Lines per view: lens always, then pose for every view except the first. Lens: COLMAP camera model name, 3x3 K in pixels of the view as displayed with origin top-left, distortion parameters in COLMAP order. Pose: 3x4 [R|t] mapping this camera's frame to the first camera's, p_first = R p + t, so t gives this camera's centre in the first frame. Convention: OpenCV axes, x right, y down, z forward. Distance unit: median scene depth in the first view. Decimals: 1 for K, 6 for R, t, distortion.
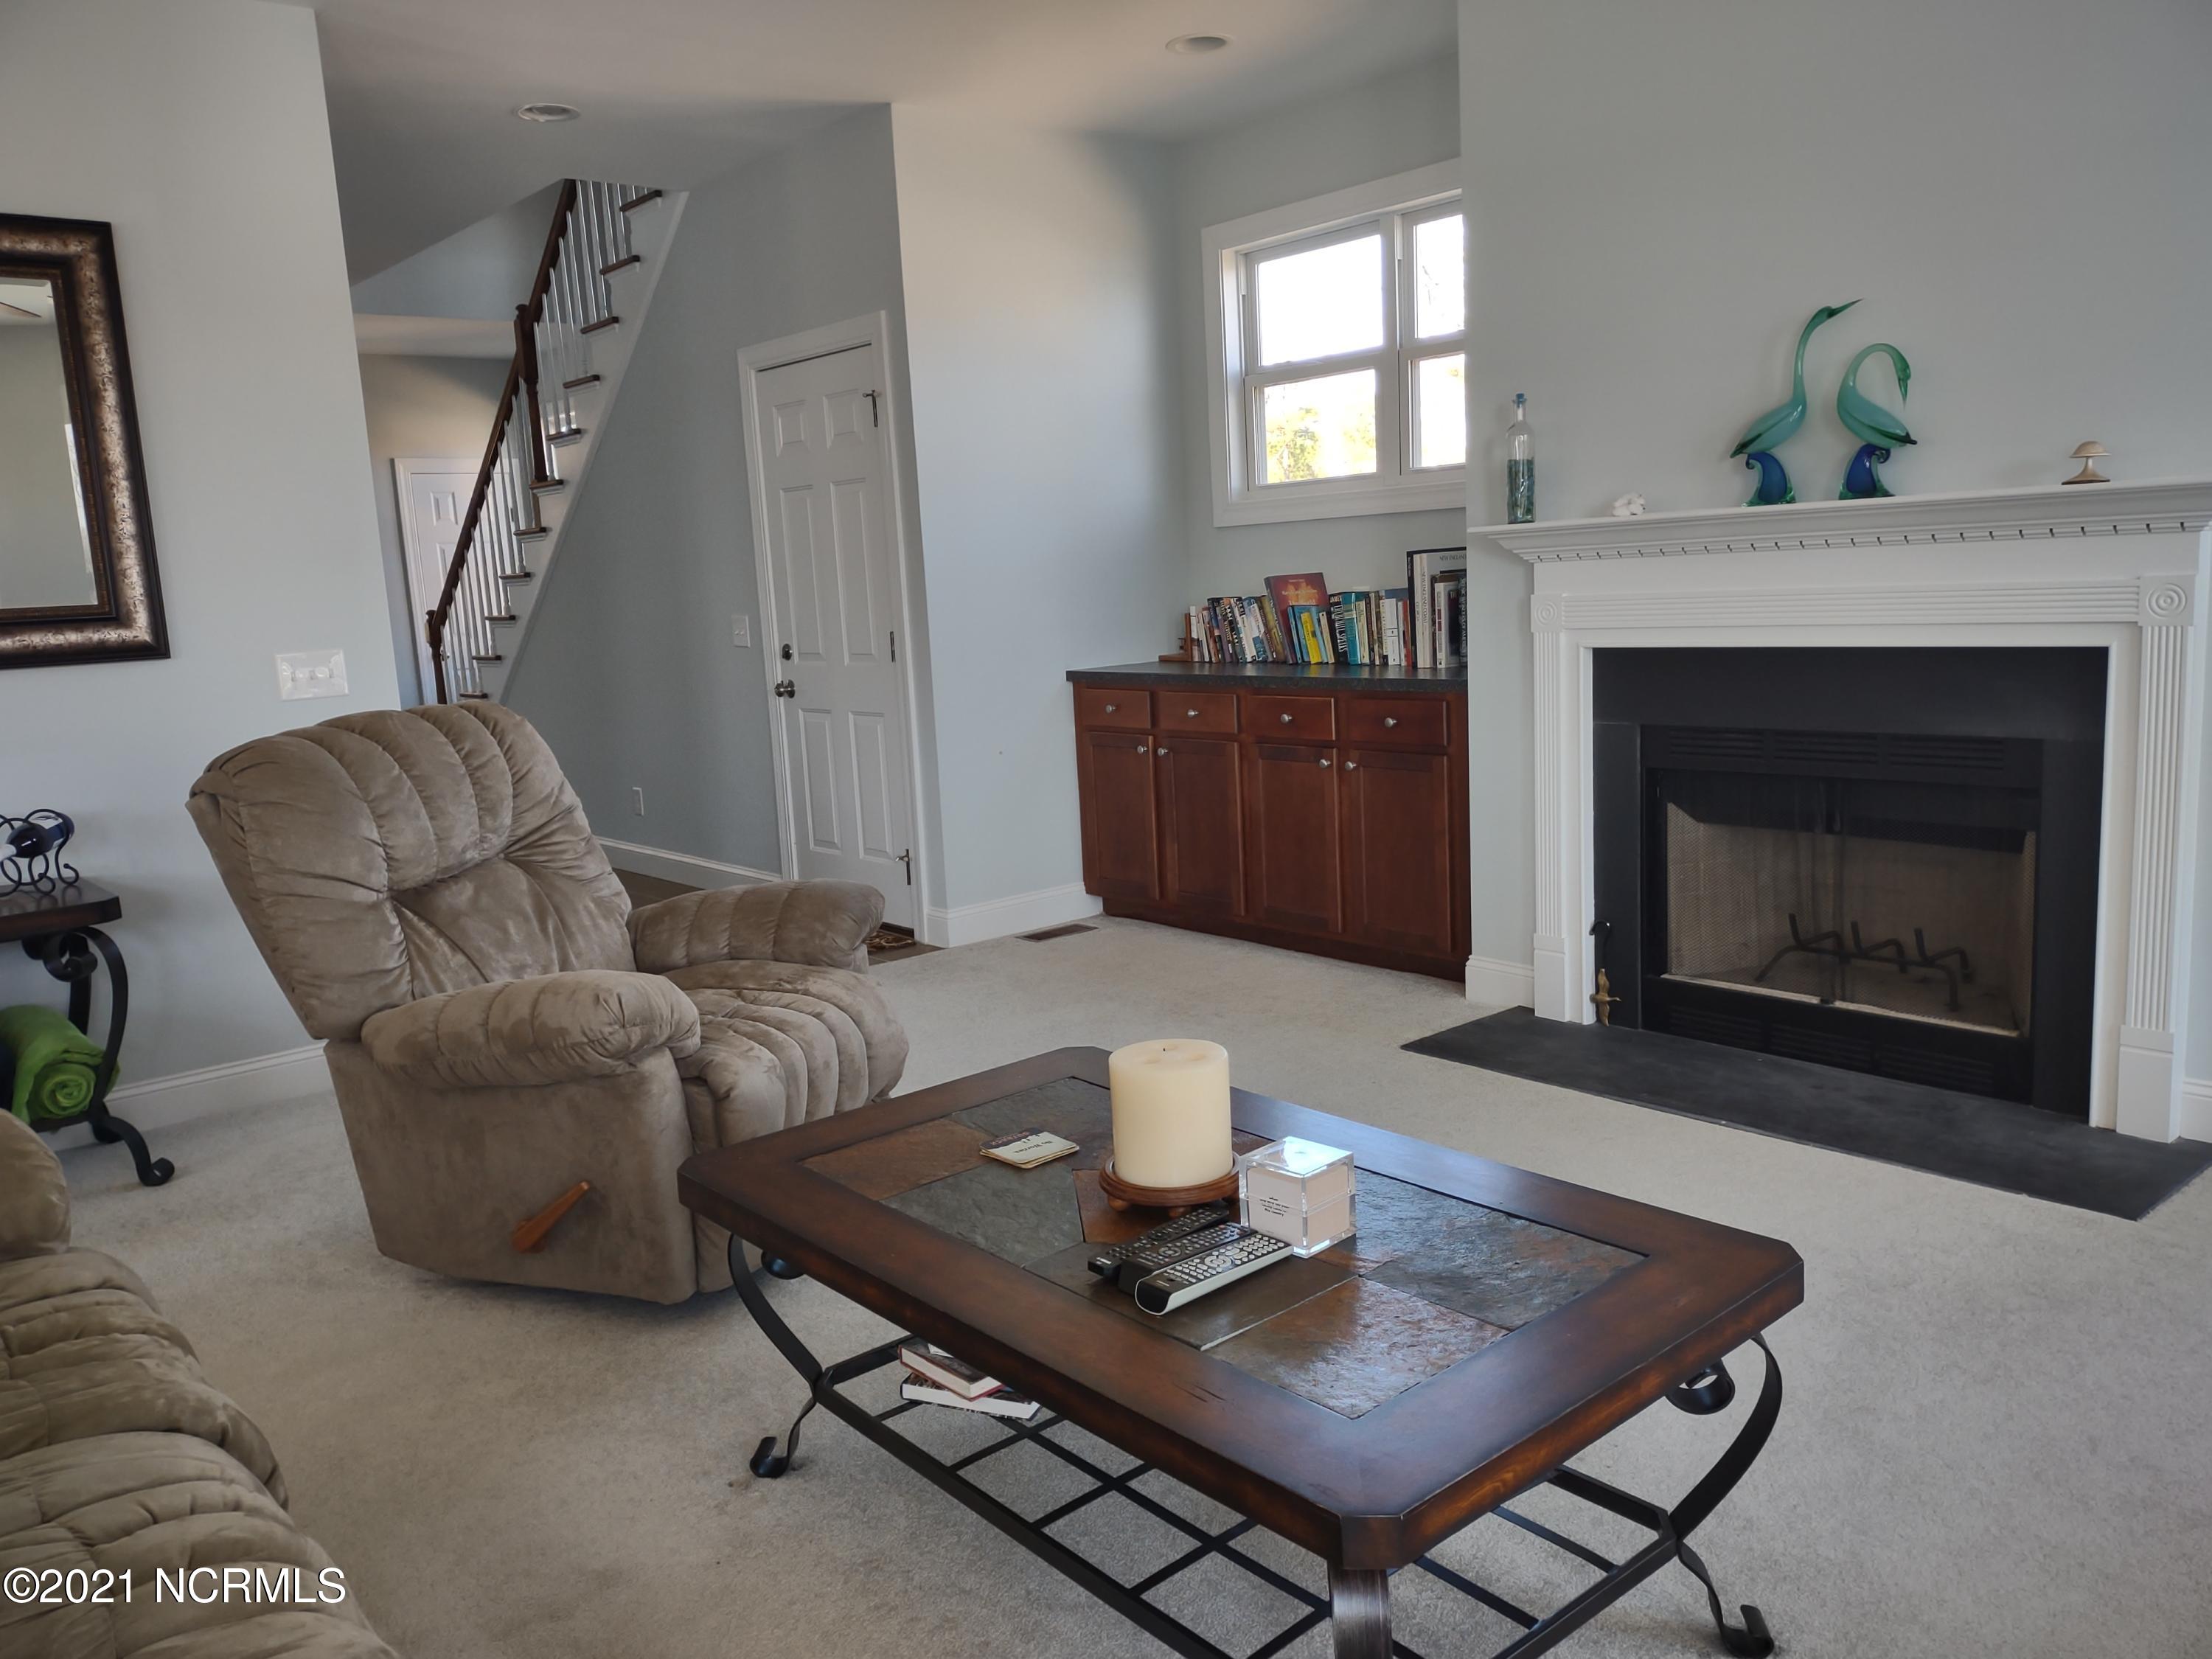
lens RADIAL K [[1680.4, 0, 1165.5], [0, 1680.4, 842.7], [0, 0, 1]] dist [0.074379, -0.082625]
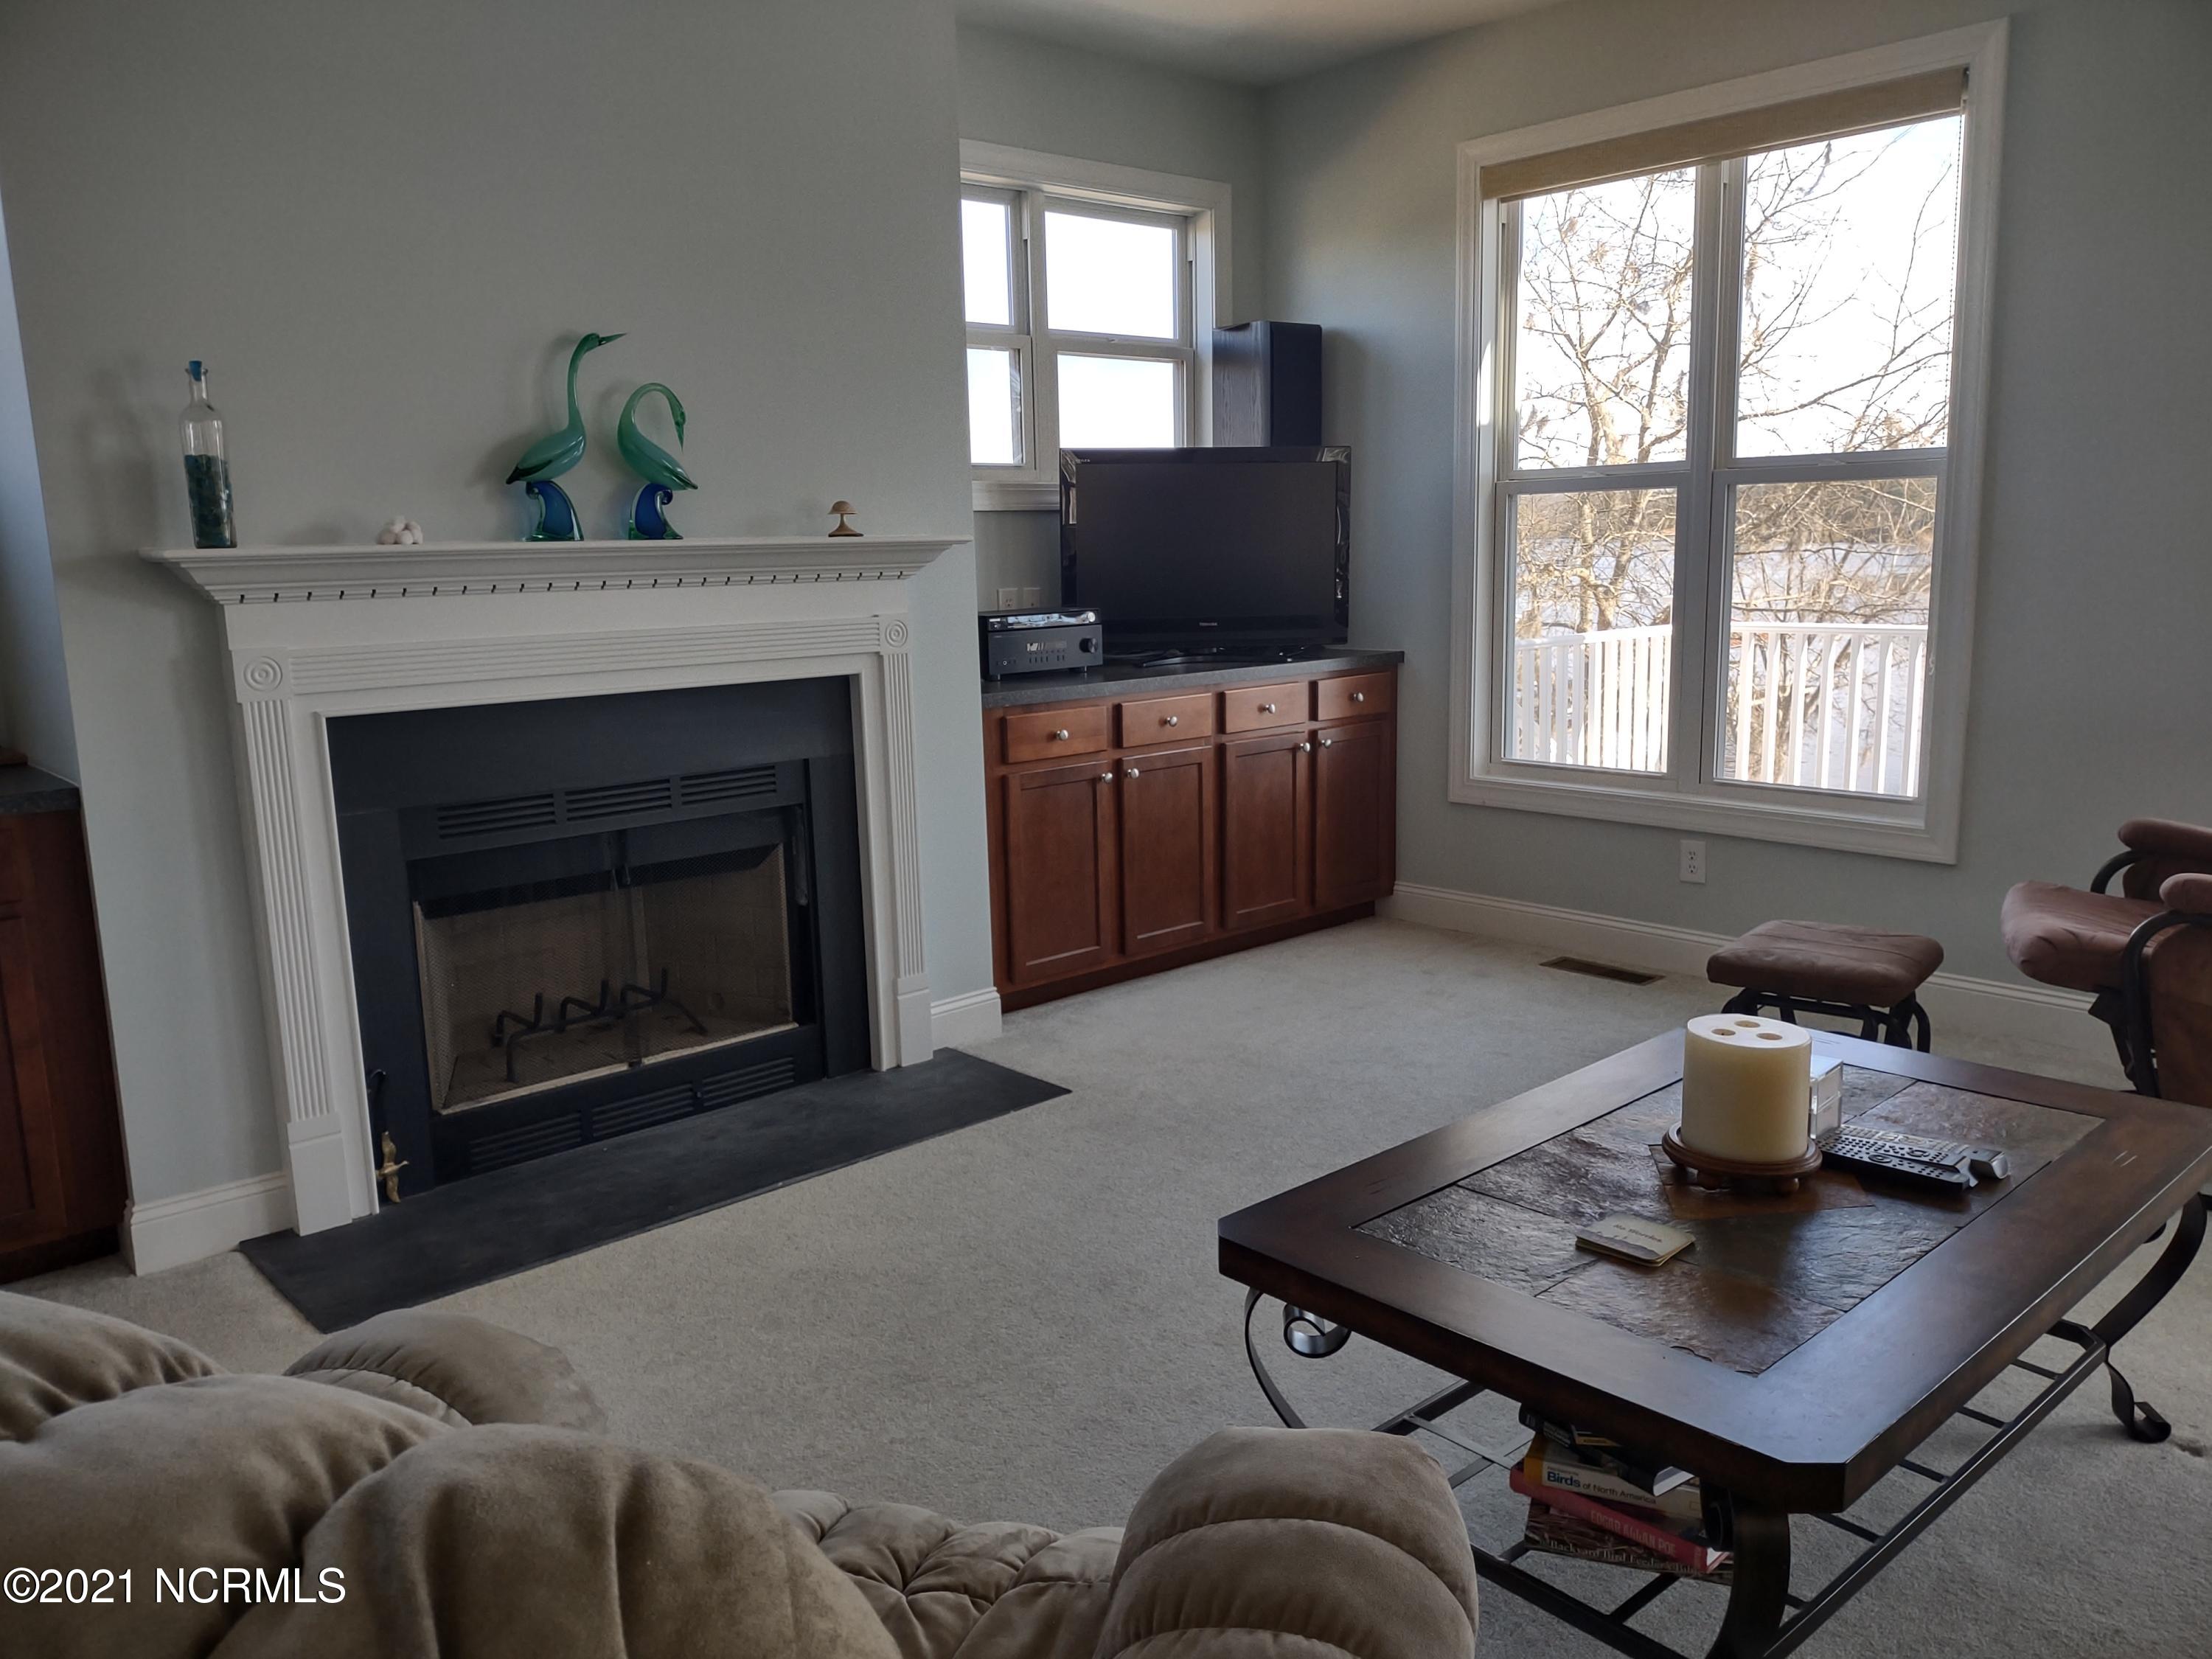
lens RADIAL K [[1678.1, 0, 1106.0], [0, 1678.1, 829.5], [0, 0, 1]] dist [0.123954, -0.216036]
pose [[-0.012510, -0.123055, 0.992321, -0.541202], [0.184870, 0.975005, 0.123238, -0.102772], [-0.982683, 0.184992, 0.010552, 0.707384]]
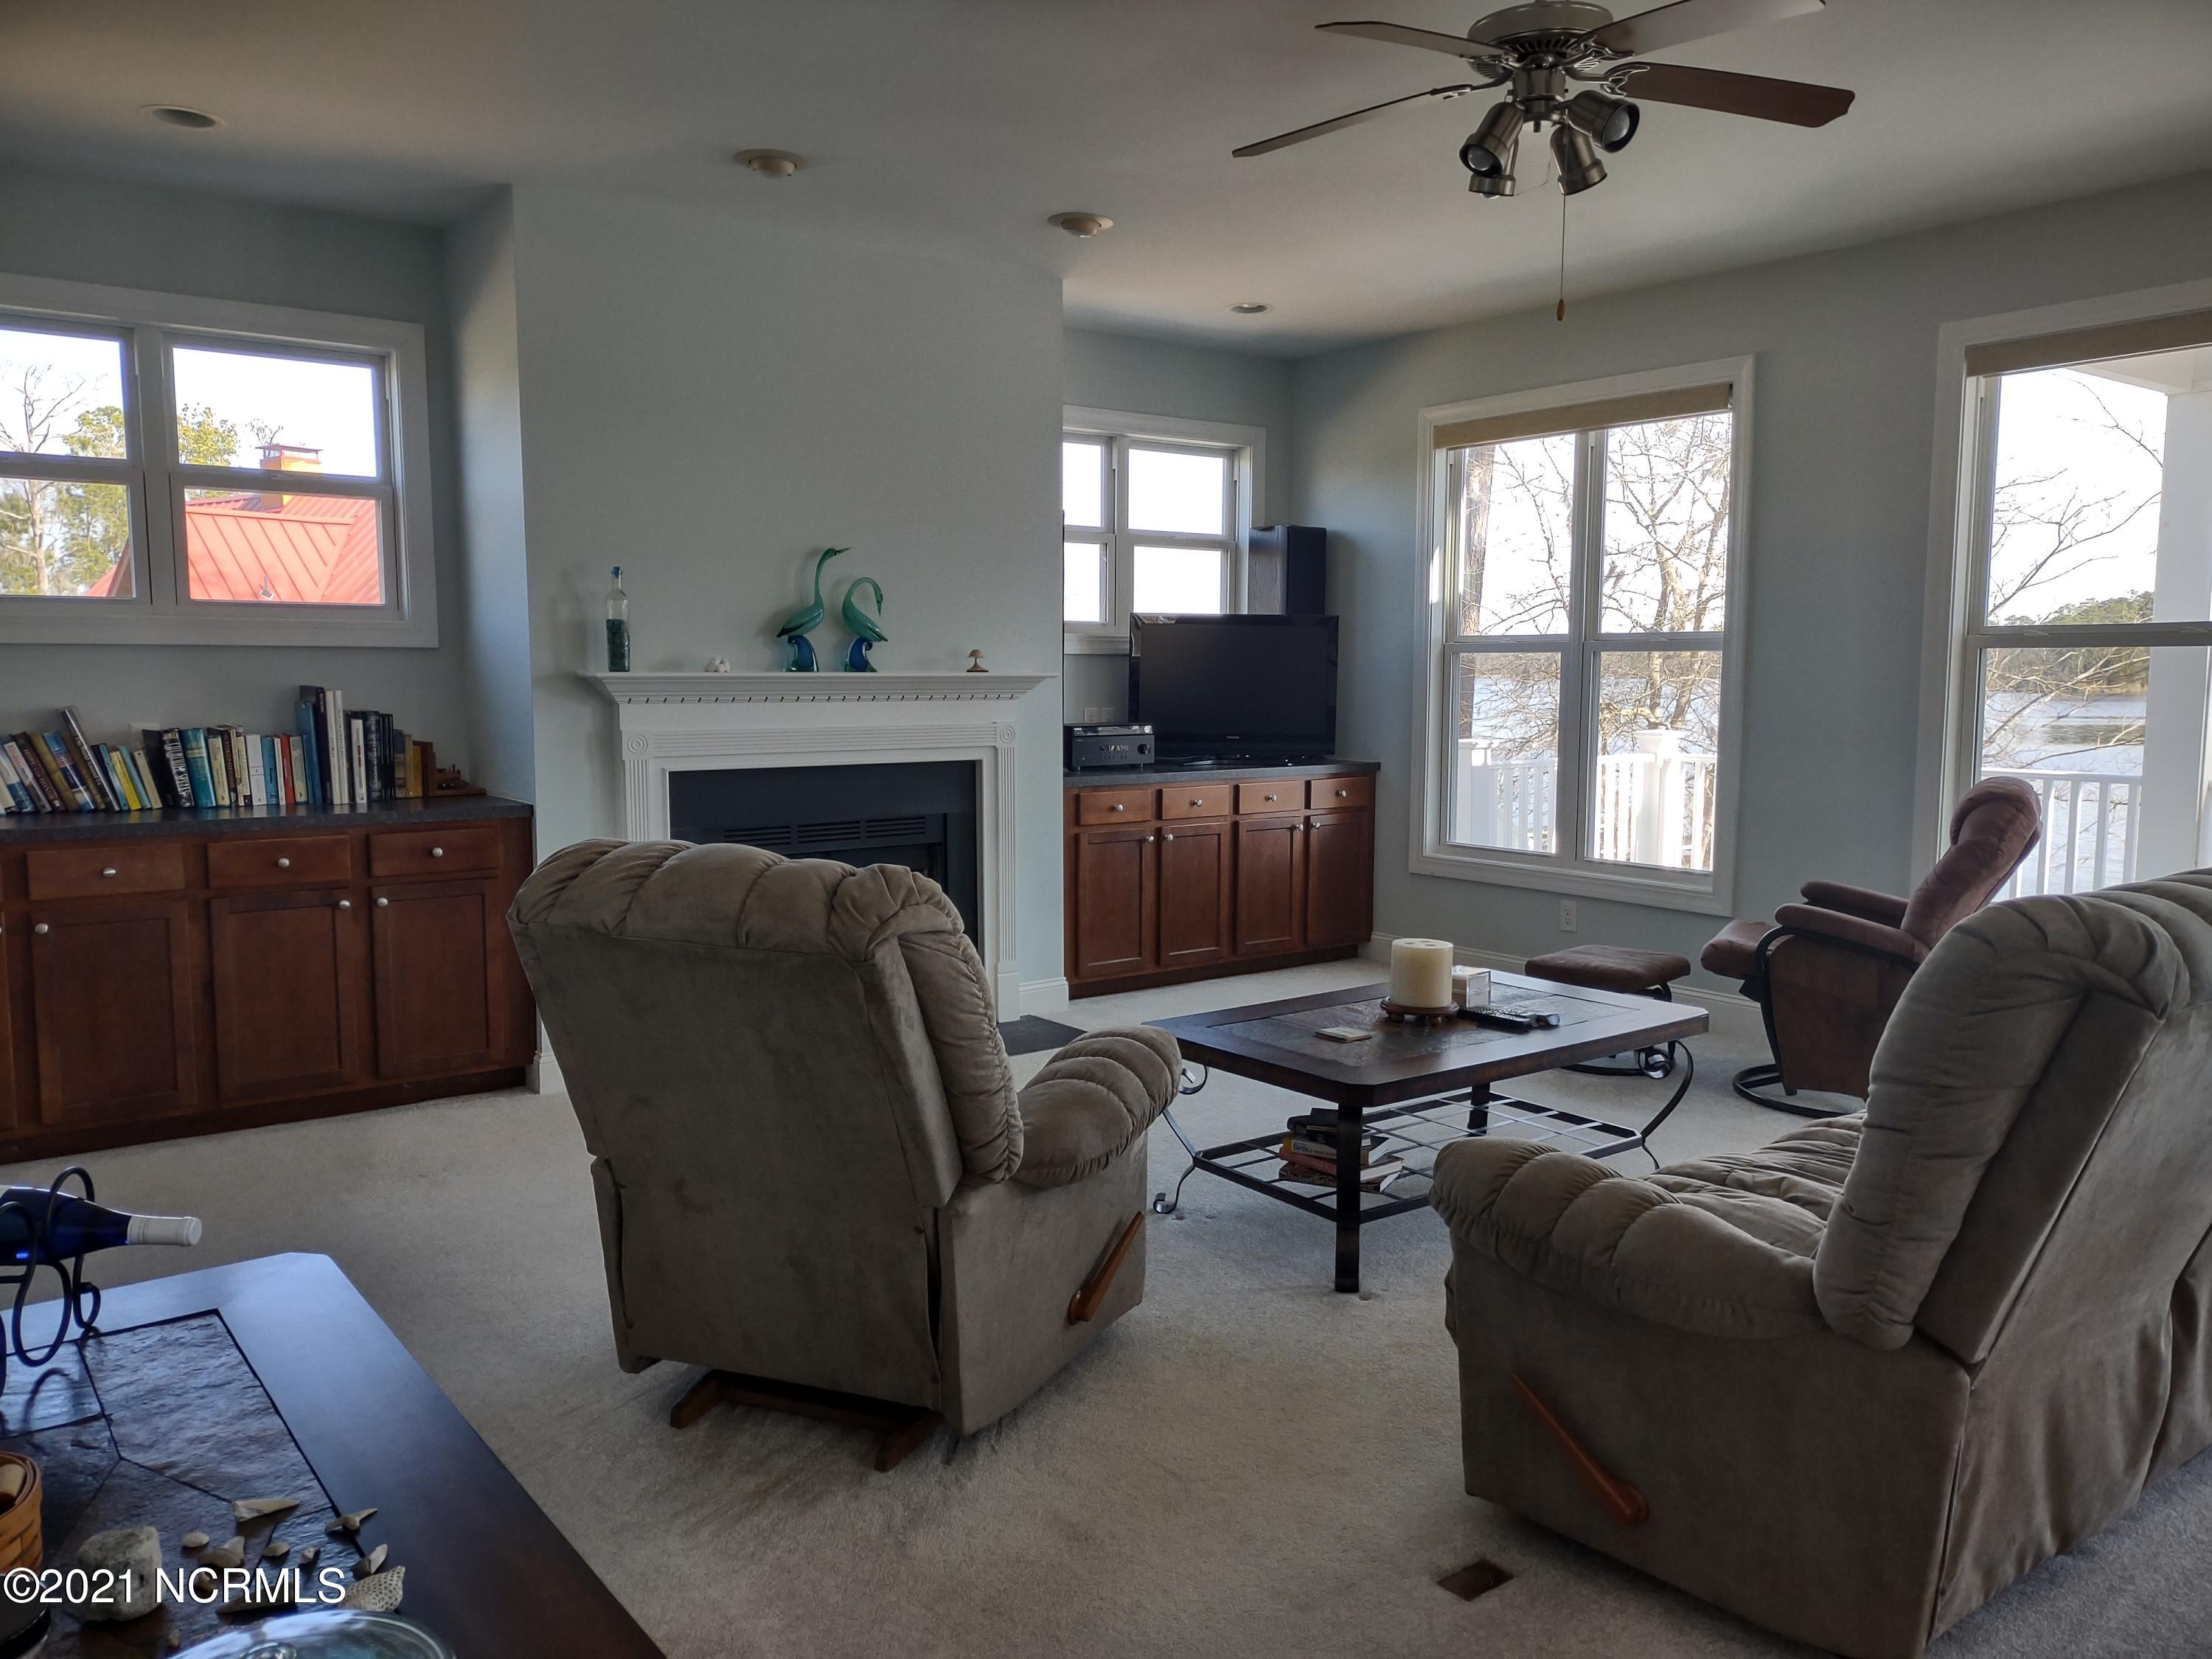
lens RADIAL K [[1661.4, 0, 1130.8], [0, 1661.4, 822.0], [0, 0, 1]] dist [0.106236, -0.173216]
pose [[0.052686, -0.046038, 0.997549, -1.053648], [0.154468, 0.987289, 0.037406, -0.076133], [-0.986592, 0.152119, 0.059127, 0.628708]]
